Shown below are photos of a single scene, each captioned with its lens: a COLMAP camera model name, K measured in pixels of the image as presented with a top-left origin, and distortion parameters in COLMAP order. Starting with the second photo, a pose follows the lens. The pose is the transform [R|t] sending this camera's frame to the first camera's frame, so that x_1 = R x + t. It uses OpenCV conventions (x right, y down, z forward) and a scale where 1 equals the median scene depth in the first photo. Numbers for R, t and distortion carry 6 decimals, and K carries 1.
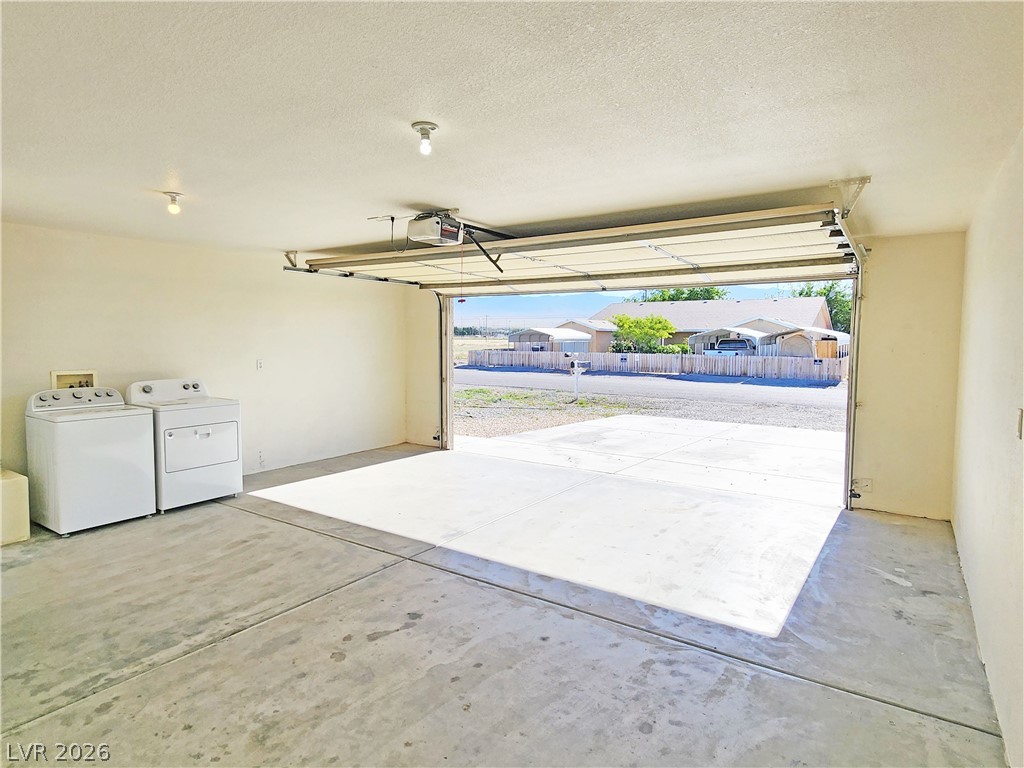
lens RADIAL K [[578.1, 0, 512.5], [0, 578.1, 381.4], [0, 0, 1]] dist [-0.002394, 0.000686]
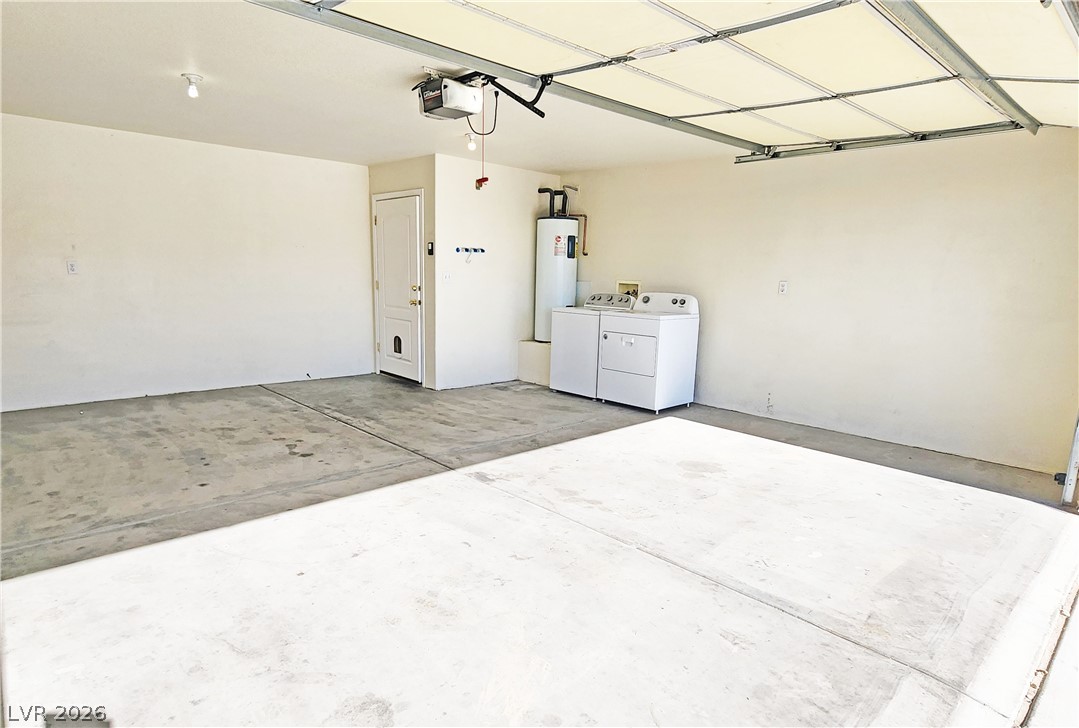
lens RADIAL K [[619.3, 0, 547.2], [0, 619.3, 404.1], [0, 0, 1]] dist [-0.002489, 0.000248]
pose [[-0.216215, 0.193944, -0.956889, 0.910576], [-0.098459, 0.970745, 0.218999, -0.050830], [0.971369, 0.141565, -0.190794, 1.601792]]
